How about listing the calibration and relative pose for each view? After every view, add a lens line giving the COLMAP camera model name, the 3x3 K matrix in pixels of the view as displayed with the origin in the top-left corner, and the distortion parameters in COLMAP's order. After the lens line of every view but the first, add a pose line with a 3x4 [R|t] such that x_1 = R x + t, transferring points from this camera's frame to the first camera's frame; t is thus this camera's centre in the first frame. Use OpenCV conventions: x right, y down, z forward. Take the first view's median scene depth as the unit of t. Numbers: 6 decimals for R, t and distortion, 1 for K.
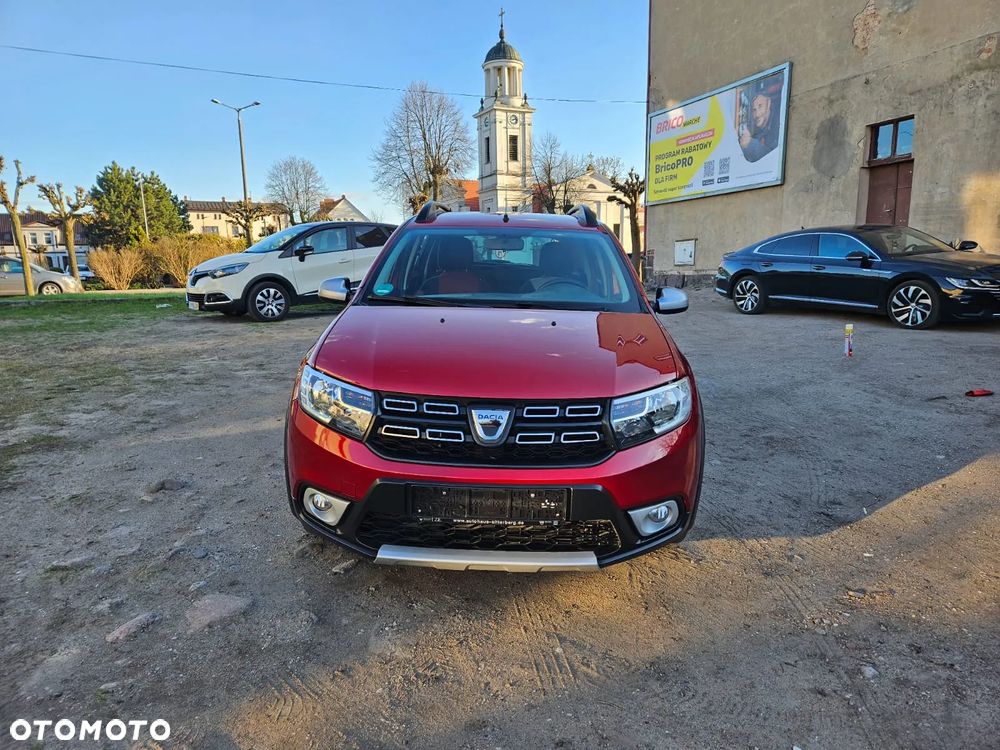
lens RADIAL K [[660.8, 0, 504.7], [0, 660.8, 388.9], [0, 0, 1]] dist [0.079289, -0.059523]
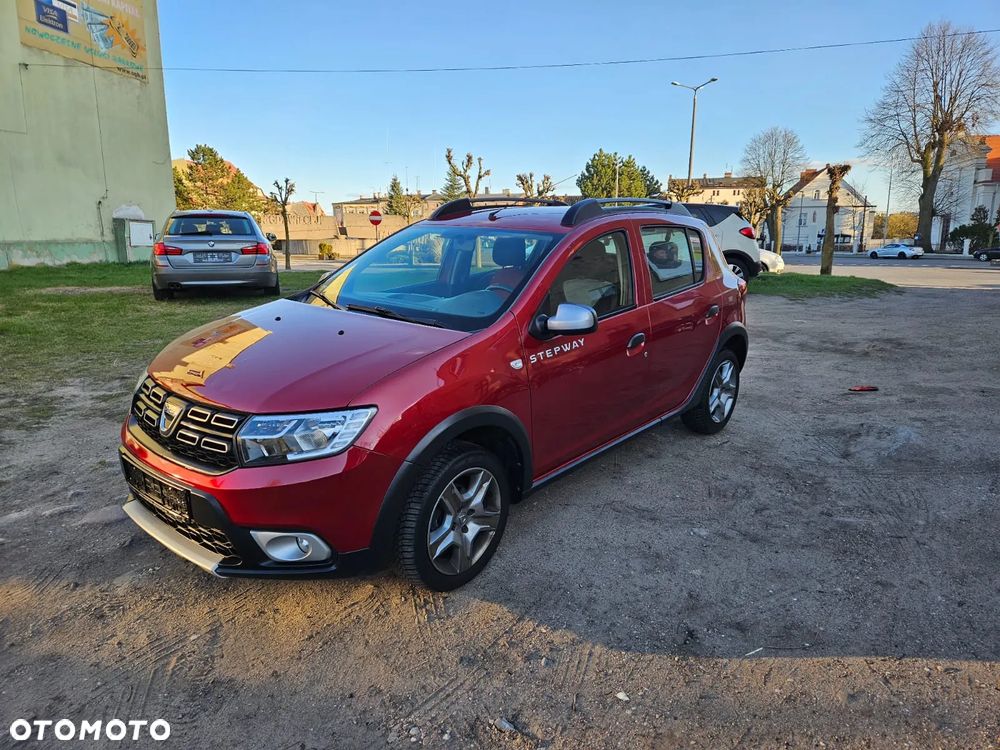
lens RADIAL K [[660.8, 0, 508.1], [0, 660.8, 385.1], [0, 0, 1]] dist [0.079289, -0.059523]
pose [[0.778410, 0.152121, -0.609046, 0.076811], [-0.132980, 0.988135, 0.076847, -0.011333], [0.613509, 0.021172, 0.789404, 0.032216]]
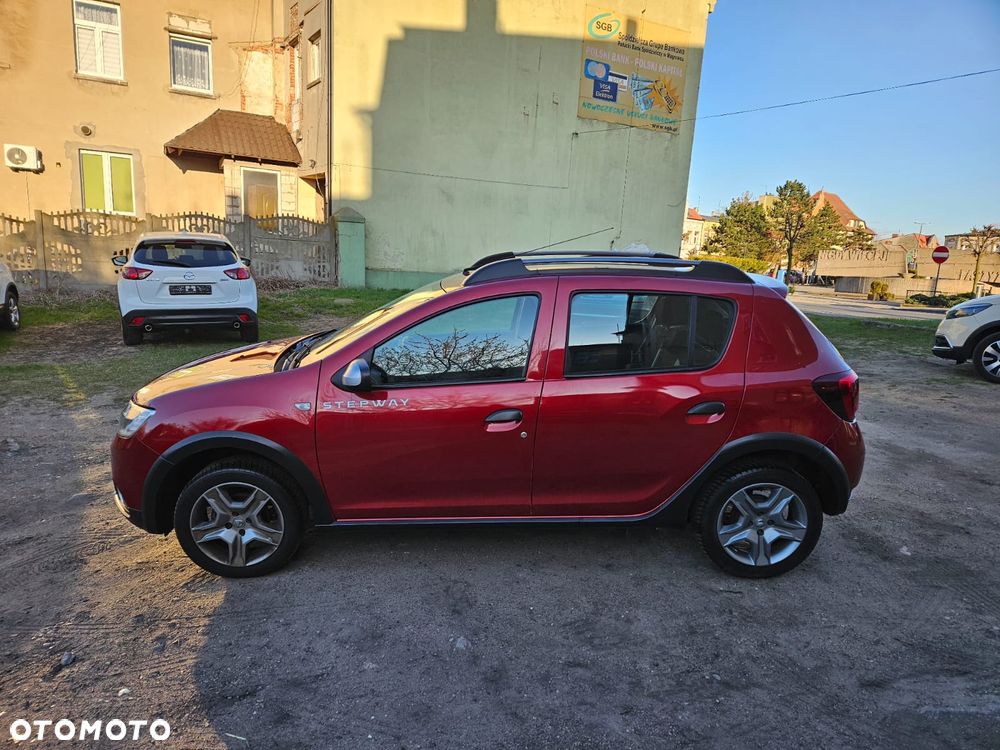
lens RADIAL K [[660.8, 0, 494.6], [0, 660.8, 401.9], [0, 0, 1]] dist [0.079289, -0.059523]
pose [[0.040910, 0.230355, -0.972246, 0.119648], [-0.232389, 0.948570, 0.214967, -0.035583], [0.971762, 0.217146, 0.092338, 0.119487]]
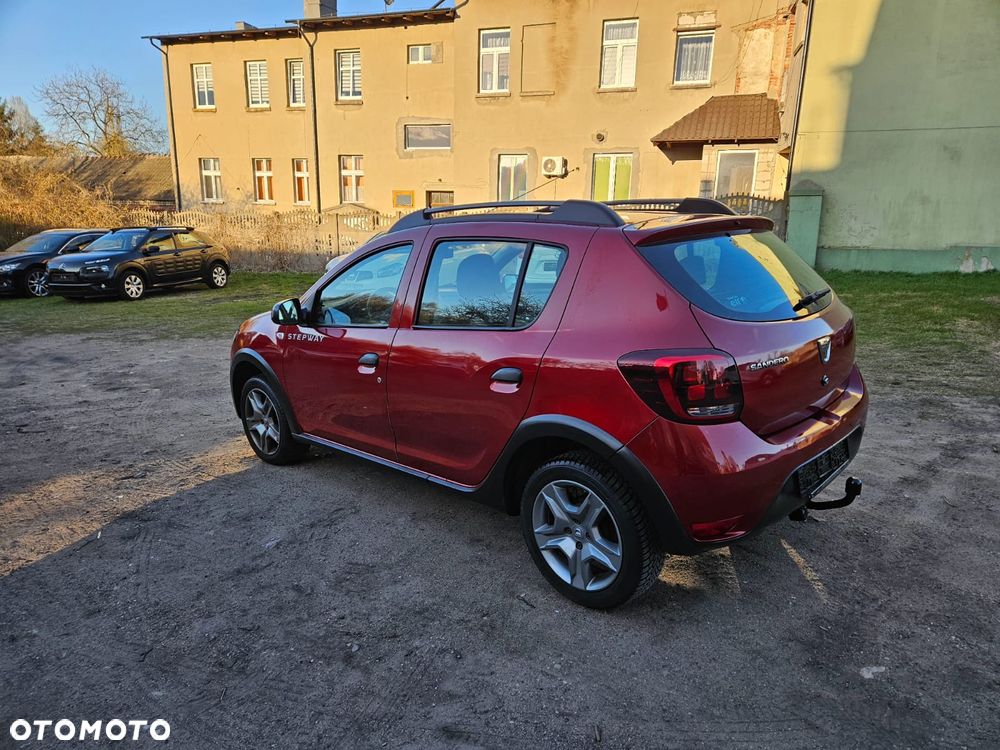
lens RADIAL K [[660.8, 0, 508.1], [0, 660.8, 398.9], [0, 0, 1]] dist [0.079289, -0.059523]
pose [[-0.682581, 0.187482, -0.706352, 0.084625], [-0.140248, 0.914963, 0.378381, -0.049273], [0.717226, 0.357341, -0.598242, 0.209115]]
